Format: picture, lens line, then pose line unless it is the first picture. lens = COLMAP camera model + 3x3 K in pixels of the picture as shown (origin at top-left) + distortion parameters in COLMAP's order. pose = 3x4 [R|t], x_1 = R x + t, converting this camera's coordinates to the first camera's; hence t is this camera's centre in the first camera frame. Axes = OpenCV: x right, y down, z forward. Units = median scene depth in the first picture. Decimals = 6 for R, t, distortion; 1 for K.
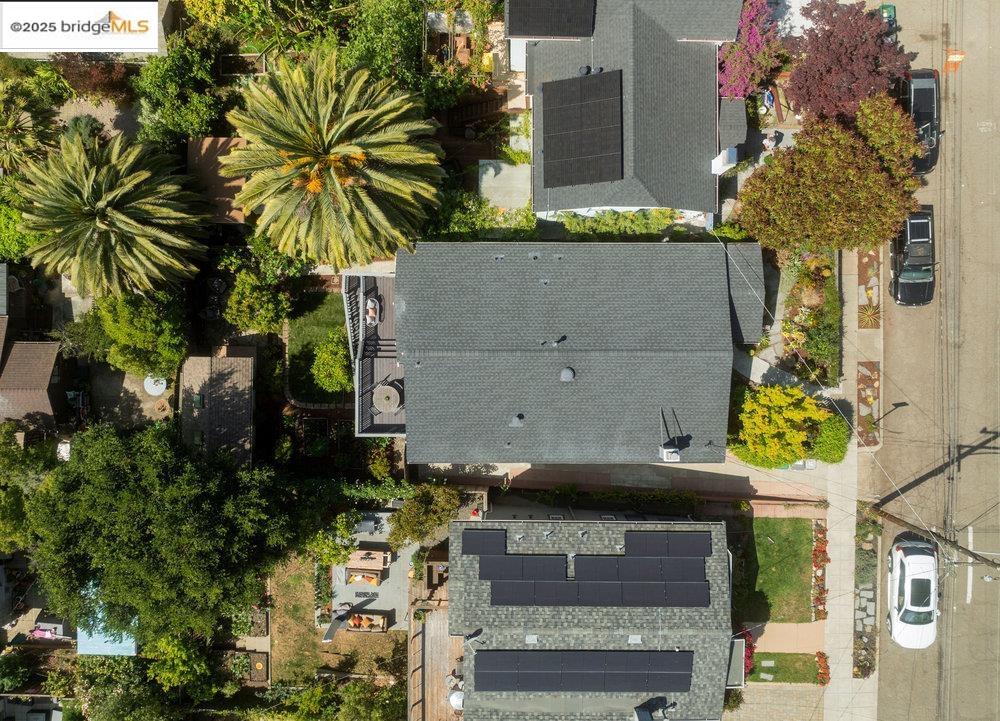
lens RADIAL K [[757.2, 0, 505.6], [0, 757.2, 351.9], [0, 0, 1]] dist [0.003558, 0.000395]
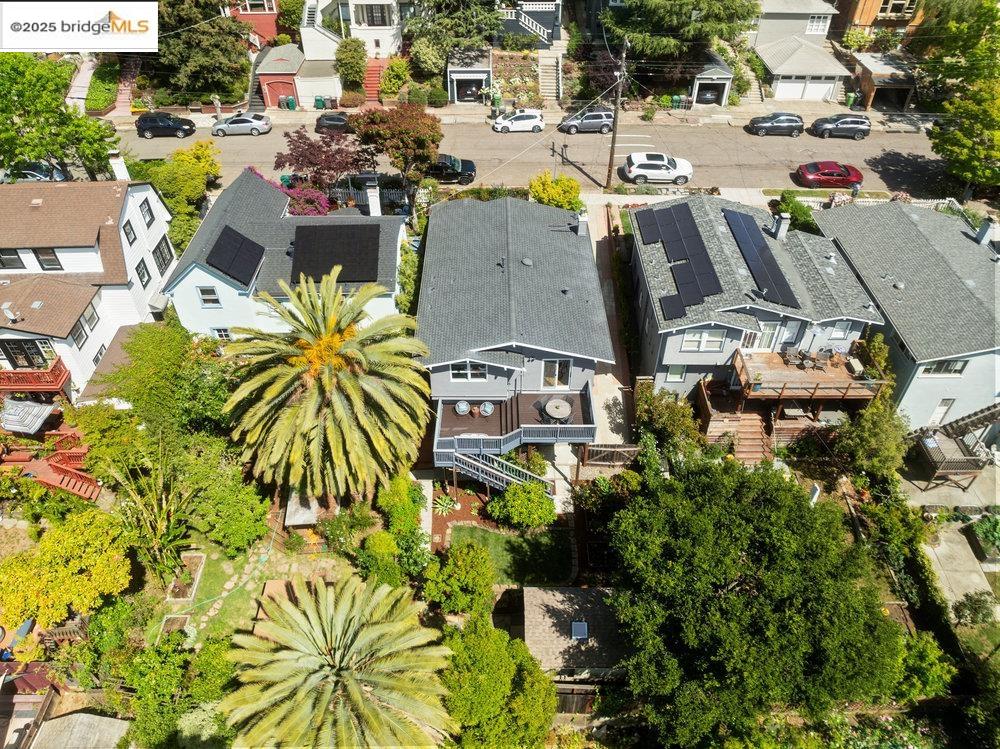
lens RADIAL K [[712.2, 0, 498.2], [0, 712.2, 377.6], [0, 0, 1]] dist [-0.054022, 0.018670]
pose [[-0.002644, -0.667526, 0.744582, -0.844943], [0.999916, -0.011214, -0.006503, -0.009959], [0.012691, 0.744502, 0.667499, 0.324370]]
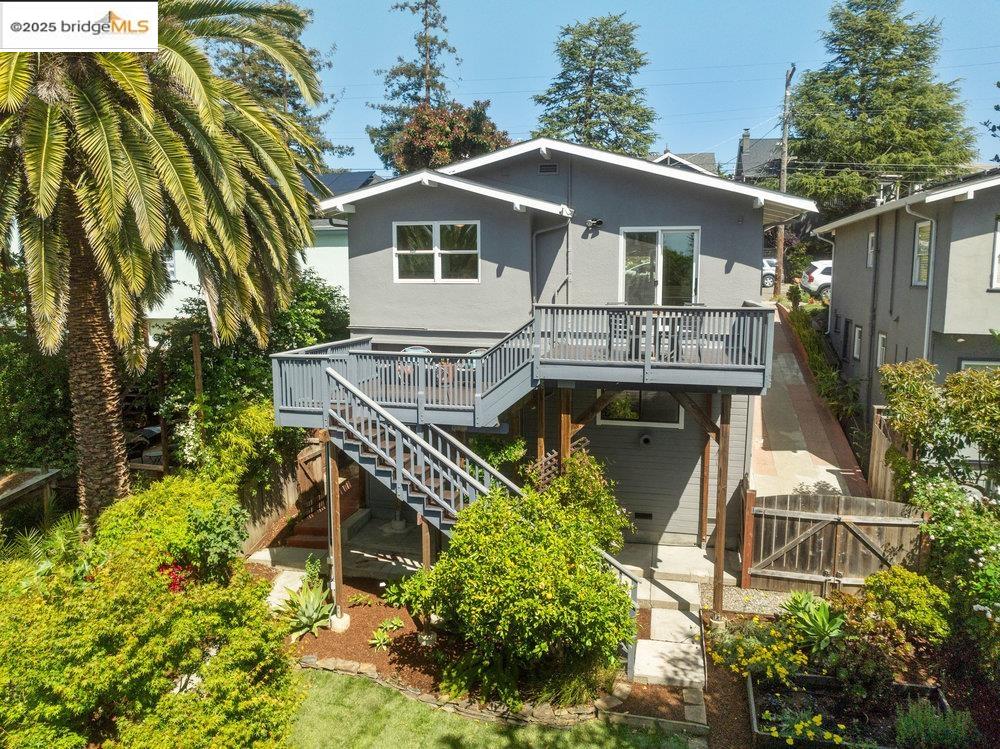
lens RADIAL K [[712.2, 0, 499.2], [0, 712.2, 370.7], [0, 0, 1]] dist [-0.054022, 0.018670]
pose [[0.232070, -0.114806, 0.965900, -0.499259], [0.972660, 0.018544, -0.231490, 0.071059], [0.008665, 0.993215, 0.115971, 0.987057]]
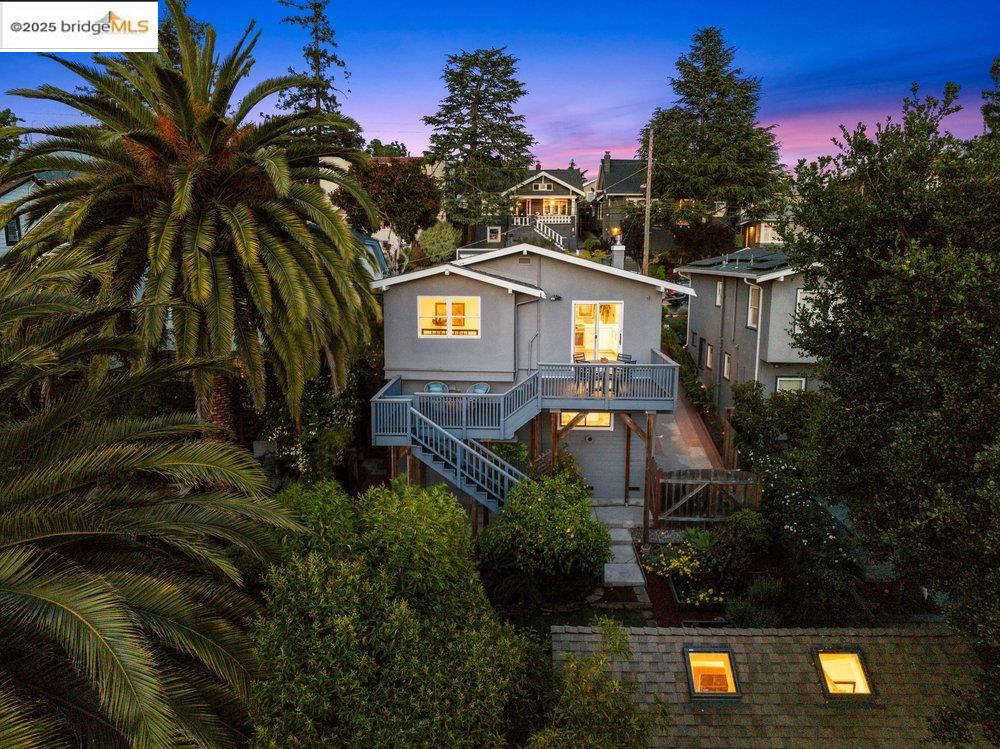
lens RADIAL K [[712.2, 0, 498.6], [0, 712.2, 370.5], [0, 0, 1]] dist [-0.054022, 0.018670]
pose [[0.025114, -0.150479, 0.988294, -0.691624], [0.999648, -0.004631, -0.026108, -0.001076], [0.008506, 0.988602, 0.150310, 0.923353]]
